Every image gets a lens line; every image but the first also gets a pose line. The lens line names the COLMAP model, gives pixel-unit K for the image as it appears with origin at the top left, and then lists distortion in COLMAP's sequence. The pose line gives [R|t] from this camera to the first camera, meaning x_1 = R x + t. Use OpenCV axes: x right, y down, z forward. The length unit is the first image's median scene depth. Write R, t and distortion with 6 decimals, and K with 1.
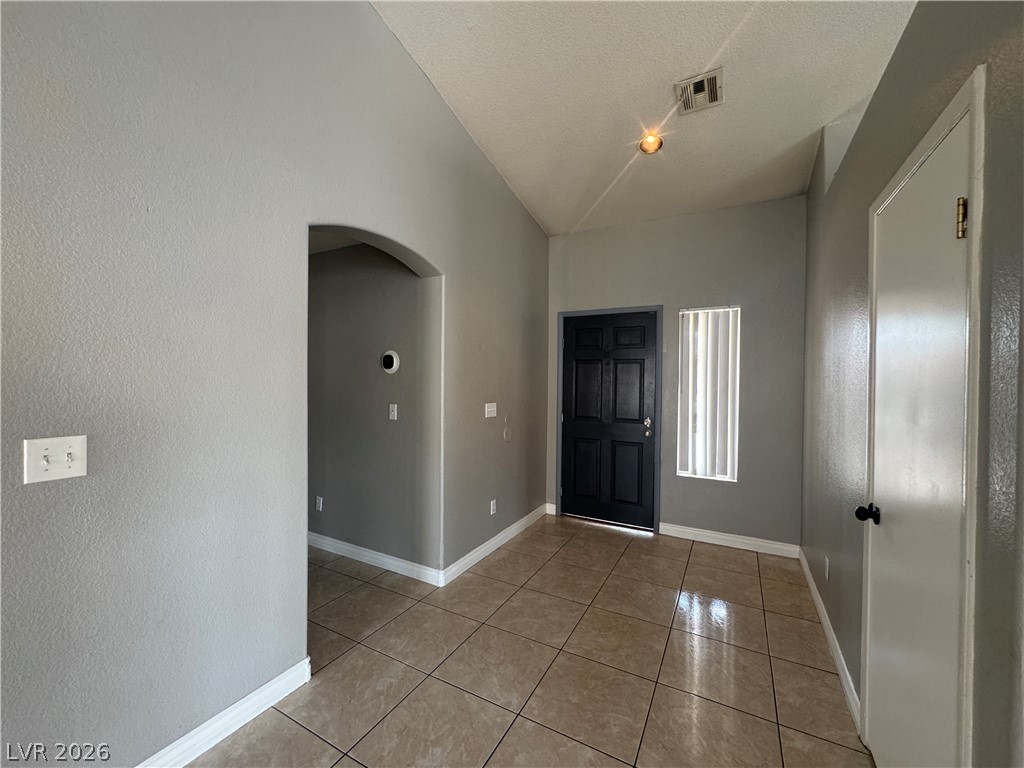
lens RADIAL K [[411.2, 0, 513.1], [0, 411.2, 382.4], [0, 0, 1]] dist [0.000471, 0.000033]
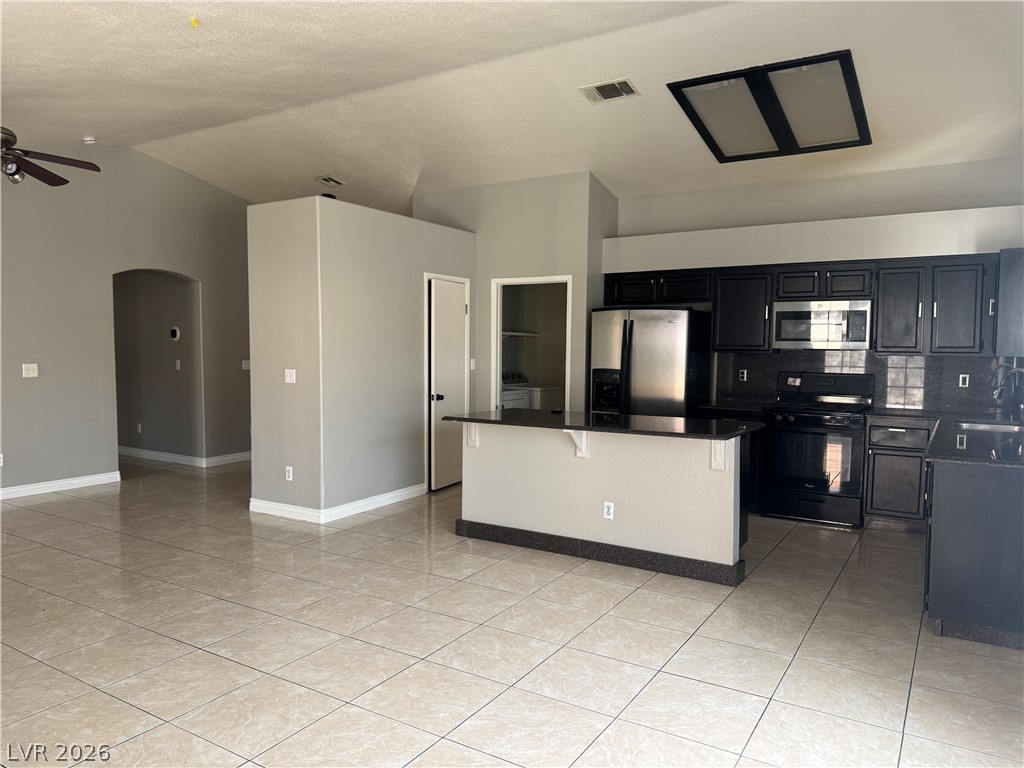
lens RADIAL K [[727.6, 0, 510.9], [0, 727.6, 385.6], [0, 0, 1]] dist [-0.000730, -0.000356]
pose [[0.998809, -0.004576, -0.048571, 1.216862], [0.007031, 0.998700, 0.050480, 0.018834], [0.048277, -0.050761, 0.997543, -1.878445]]
